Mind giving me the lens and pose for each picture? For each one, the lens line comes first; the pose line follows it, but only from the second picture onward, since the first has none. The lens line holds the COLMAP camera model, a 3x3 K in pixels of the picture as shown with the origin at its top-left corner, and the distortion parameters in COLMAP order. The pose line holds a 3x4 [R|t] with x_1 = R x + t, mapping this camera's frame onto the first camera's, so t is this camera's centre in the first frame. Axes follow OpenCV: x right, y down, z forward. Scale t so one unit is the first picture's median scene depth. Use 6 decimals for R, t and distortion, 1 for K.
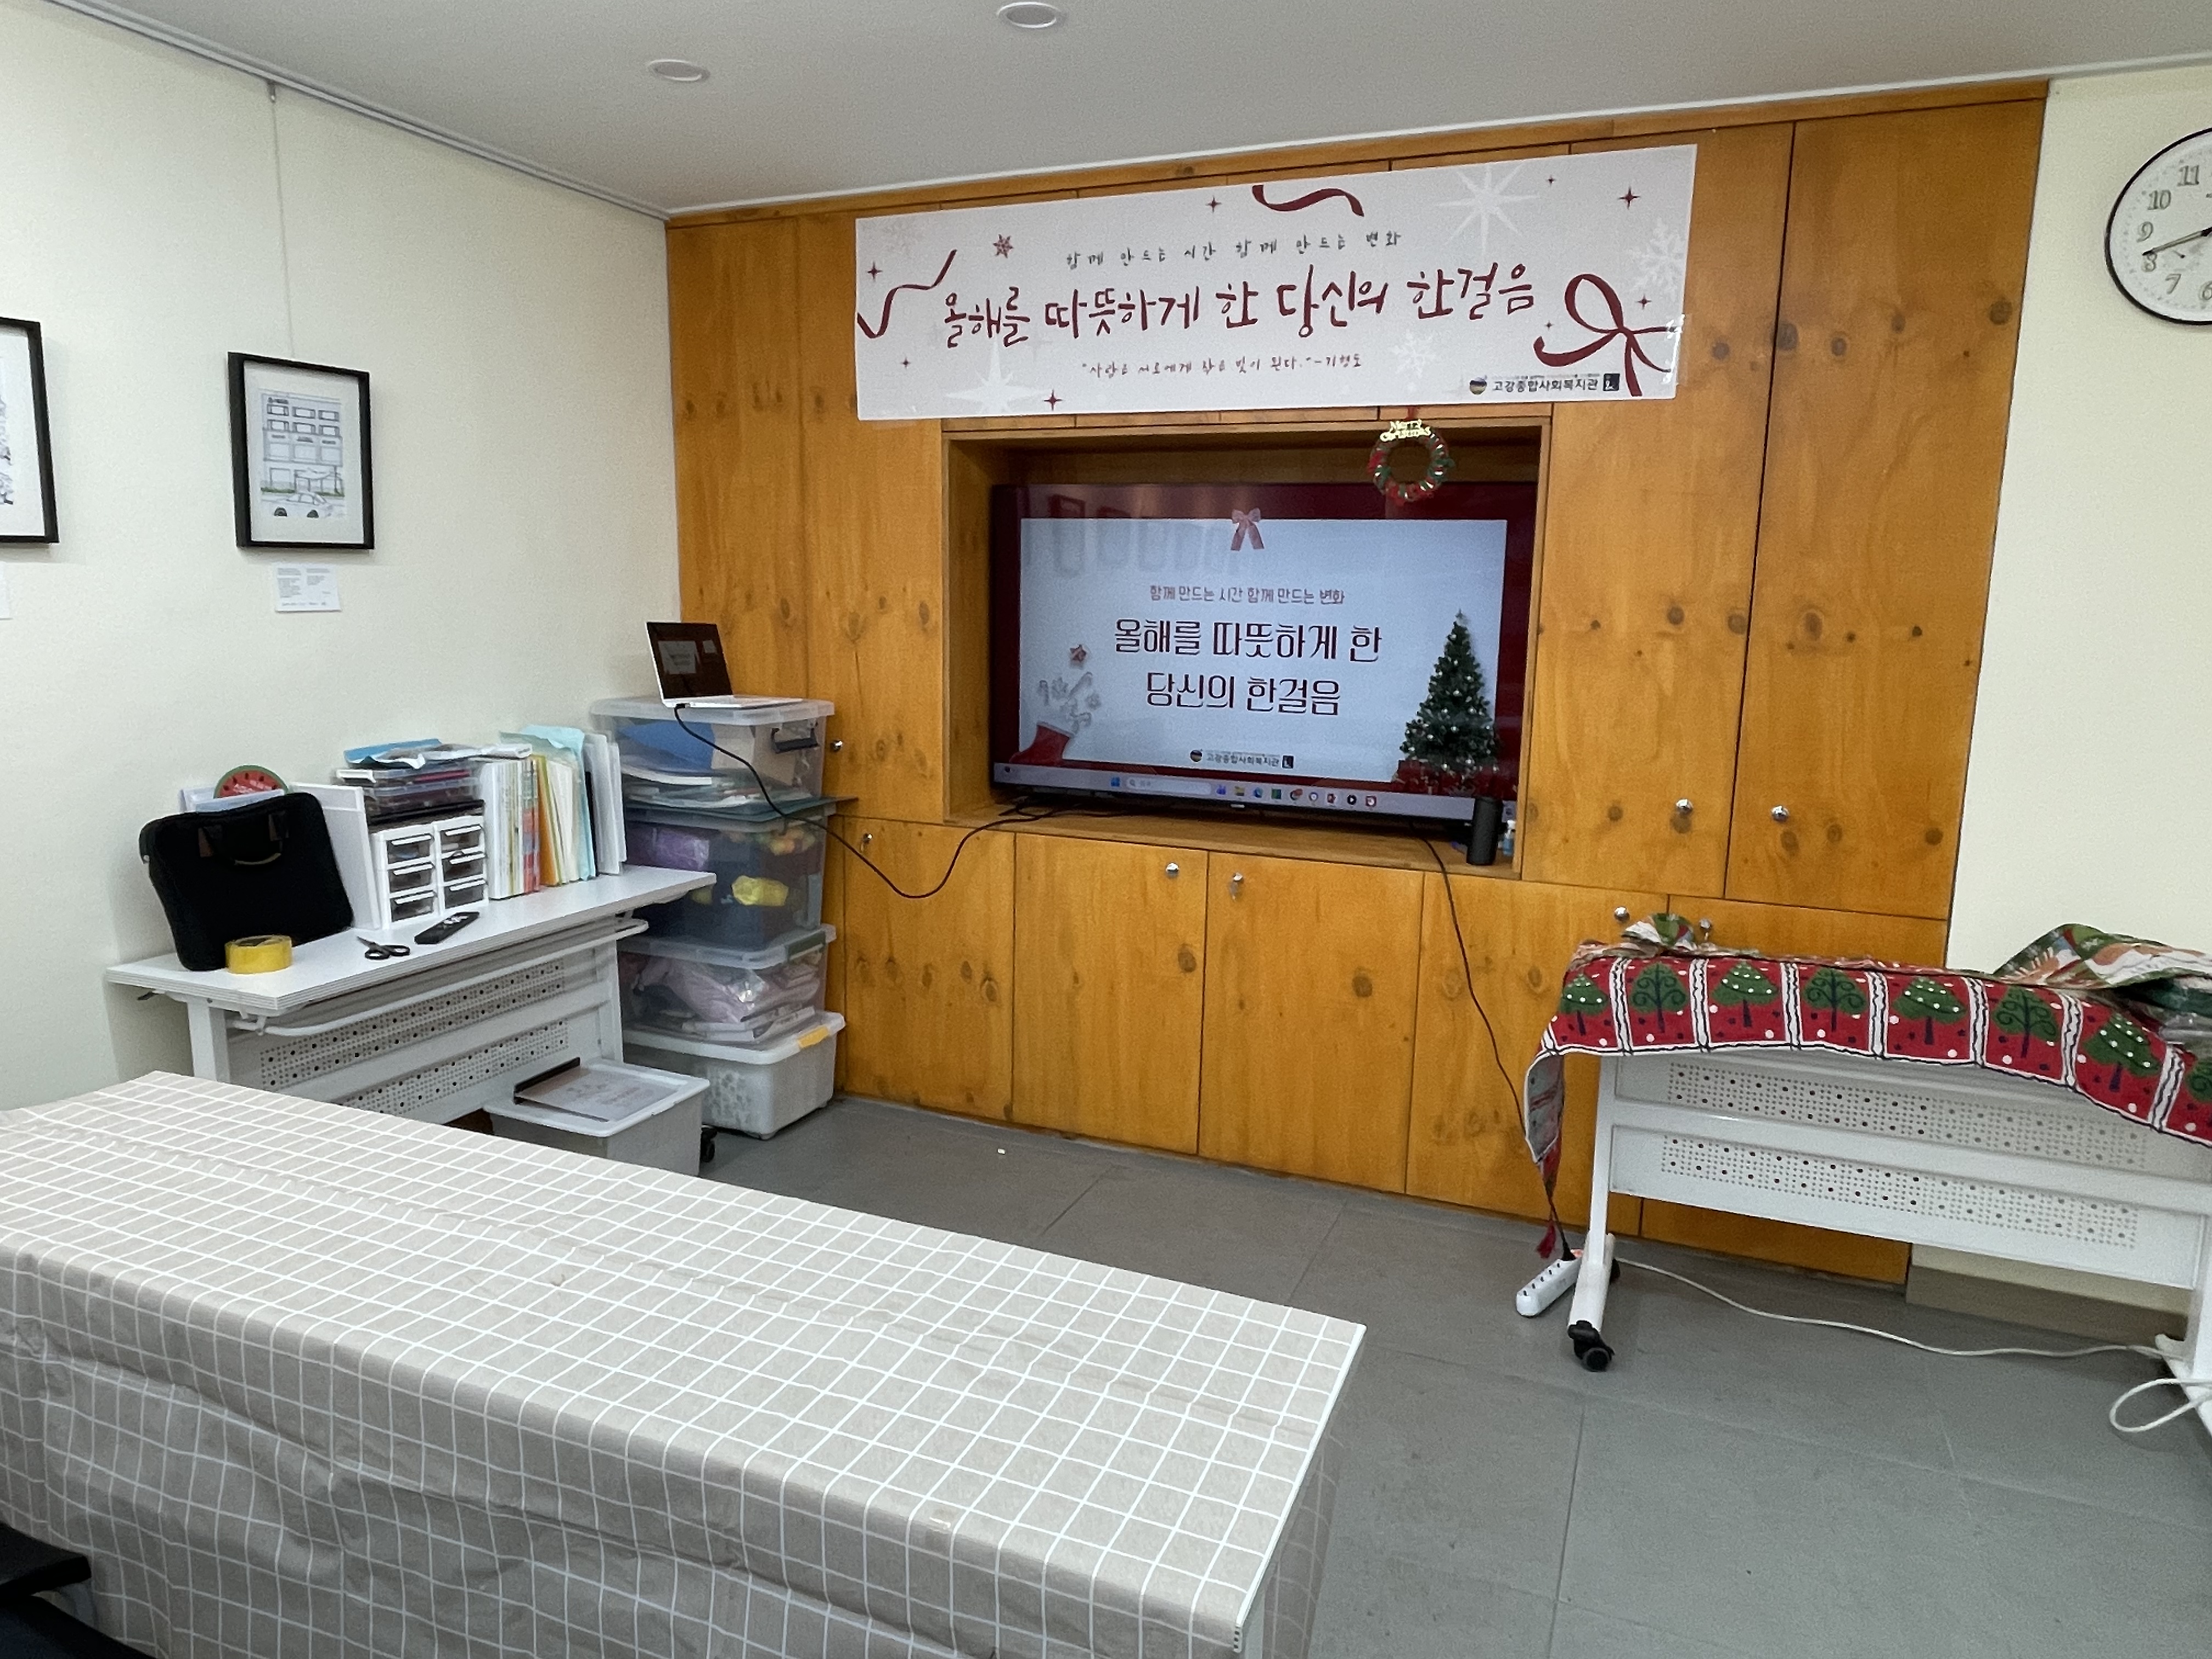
lens RADIAL K [[1420.9, 0, 1117.8], [0, 1420.9, 823.0], [0, 0, 1]] dist [-0.018295, 0.014699]
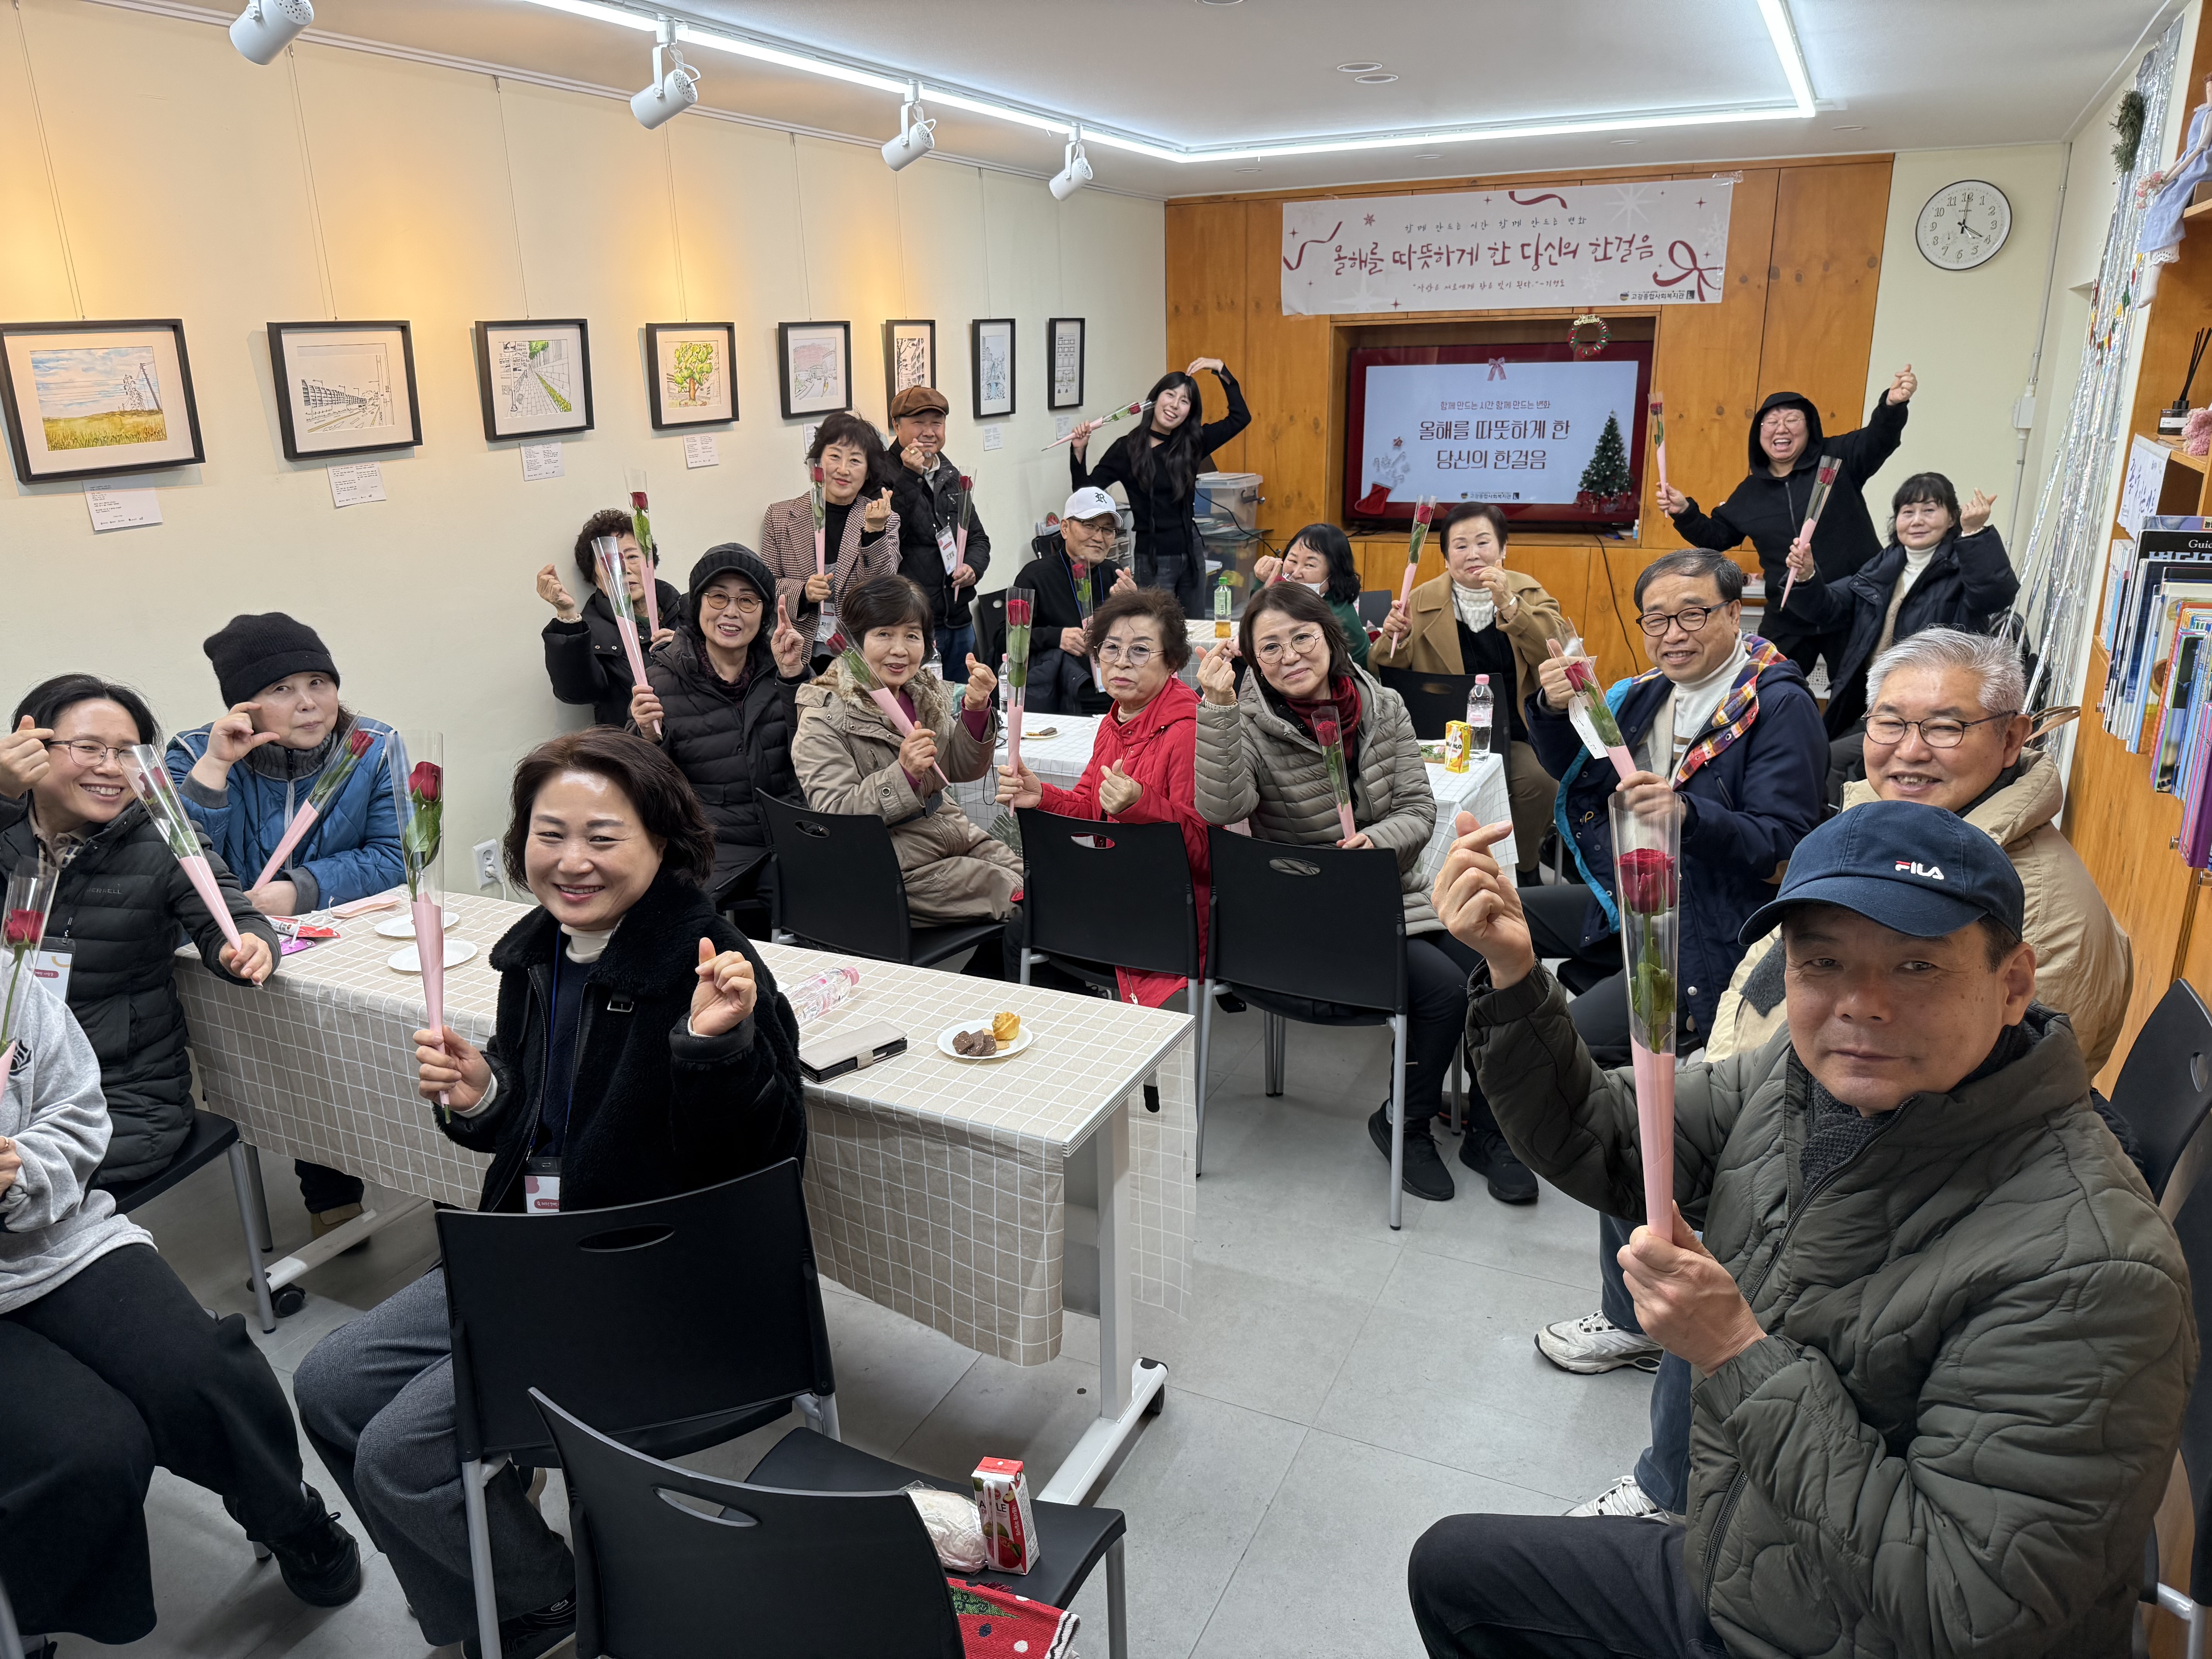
lens RADIAL K [[1773.6, 0, 1021.9], [0, 1773.6, 964.6], [0, 0, 1]] dist [0.027380, -0.064480]
pose [[0.996570, -0.023635, -0.079308, -0.392321], [0.037629, 0.982965, 0.179902, 0.128527], [0.073705, -0.182269, 0.980482, -1.596775]]
